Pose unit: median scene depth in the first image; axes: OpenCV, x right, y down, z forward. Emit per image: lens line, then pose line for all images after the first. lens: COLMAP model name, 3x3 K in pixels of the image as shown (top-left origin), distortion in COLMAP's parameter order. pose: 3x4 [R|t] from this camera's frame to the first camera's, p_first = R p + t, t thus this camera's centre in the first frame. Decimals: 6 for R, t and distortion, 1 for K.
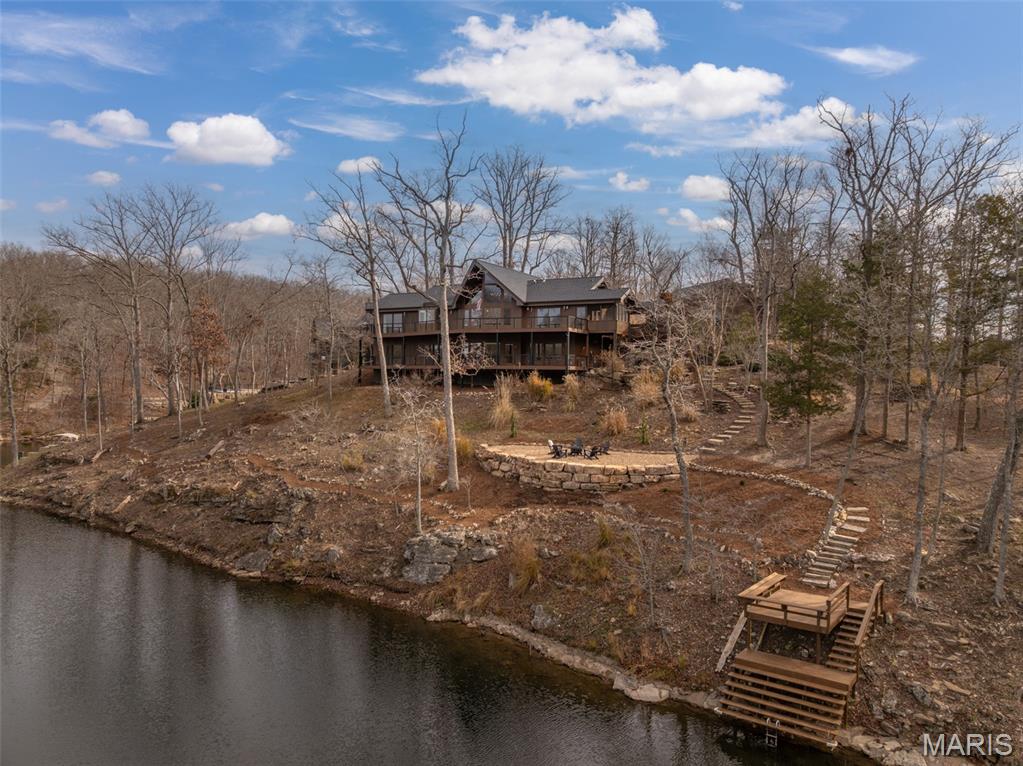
lens RADIAL K [[723.1, 0, 511.5], [0, 723.1, 383.0], [0, 0, 1]] dist [-0.031355, -0.007791]
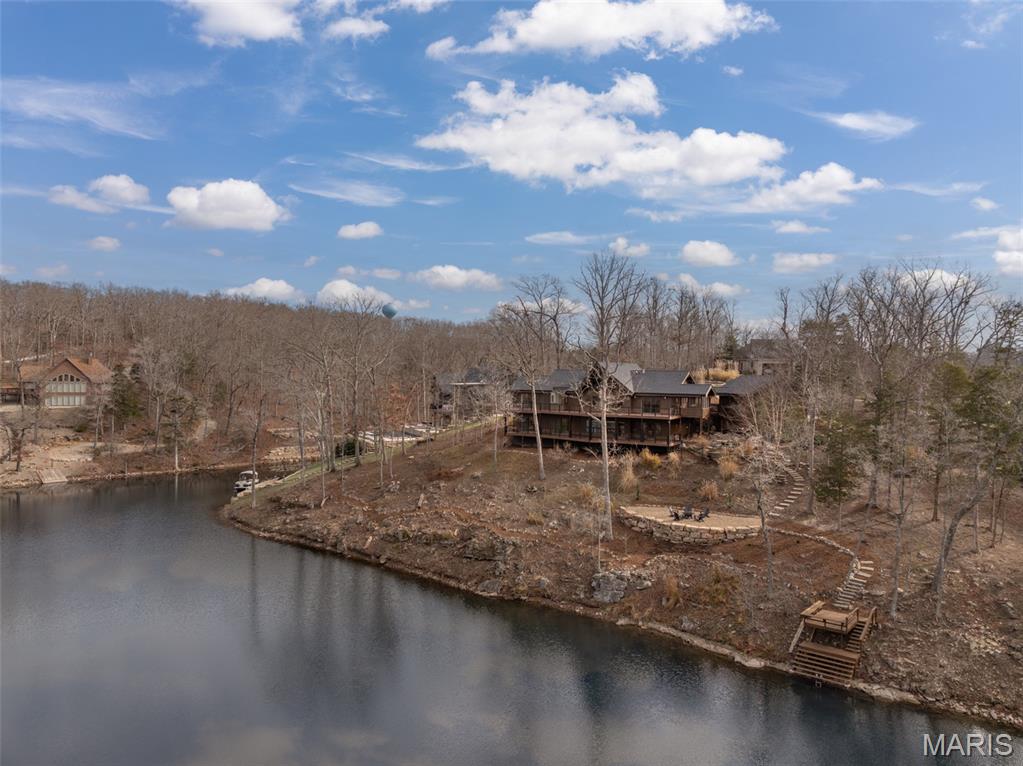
lens RADIAL K [[723.1, 0, 511.5], [0, 723.1, 383.0], [0, 0, 1]] dist [-0.031355, -0.007791]
pose [[0.998936, -0.003960, -0.045948, -0.259242], [0.004201, 0.999978, 0.005145, -0.237560], [0.045927, -0.005333, 0.998931, -0.672713]]
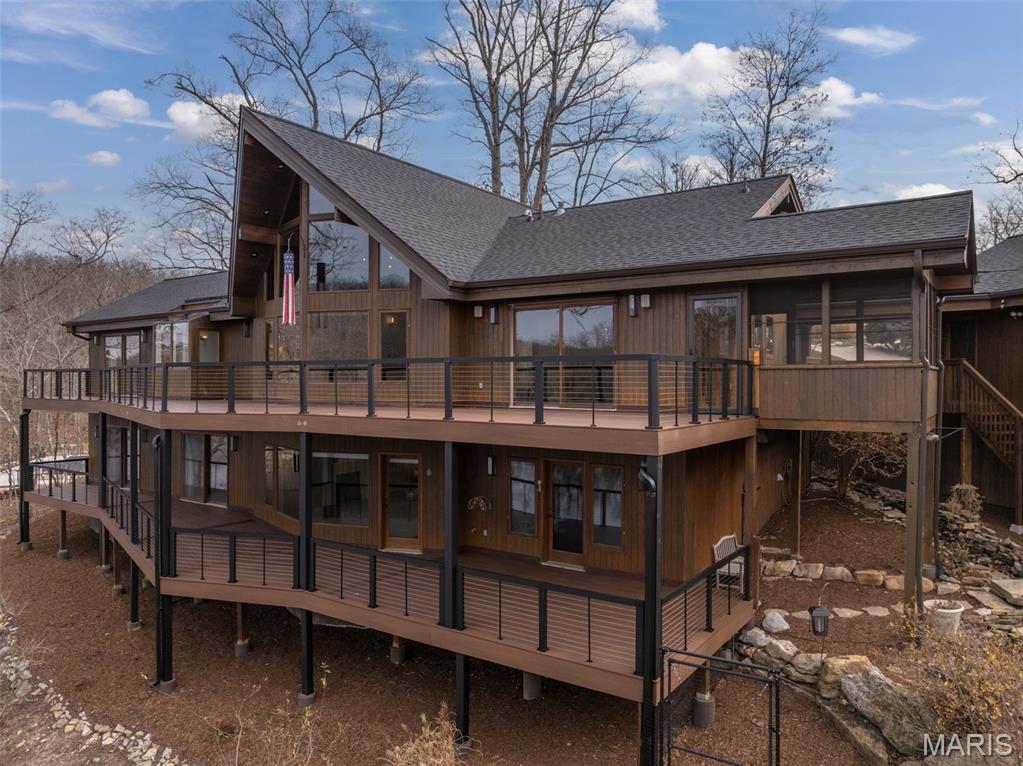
lens RADIAL K [[723.1, 0, 511.5], [0, 723.1, 383.0], [0, 0, 1]] dist [-0.031355, -0.007791]
pose [[0.994843, -0.013248, -0.100559, 0.098007], [0.013206, 0.999912, -0.001084, -0.134009], [0.100565, -0.000250, 0.994930, 1.305123]]
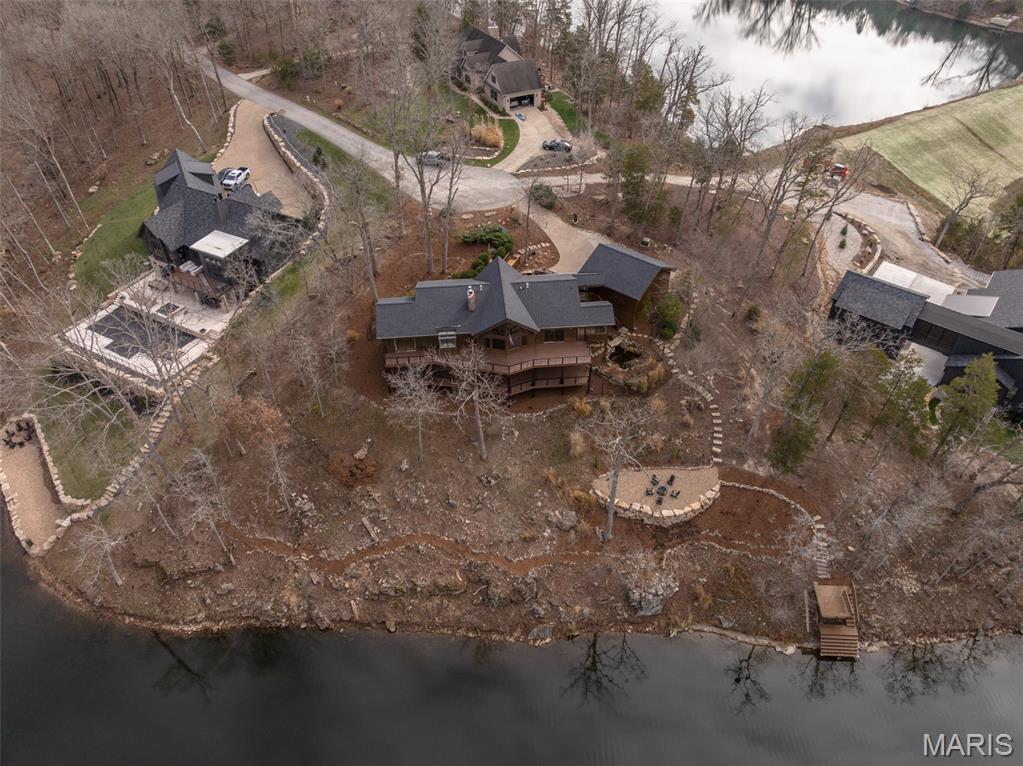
lens RADIAL K [[723.1, 0, 511.5], [0, 723.1, 383.0], [0, 0, 1]] dist [-0.031355, -0.007791]
pose [[0.826911, -0.391519, 0.403647, -0.983584], [0.025549, 0.743224, 0.668555, -1.539799], [-0.561752, -0.542523, 0.624583, 0.293301]]
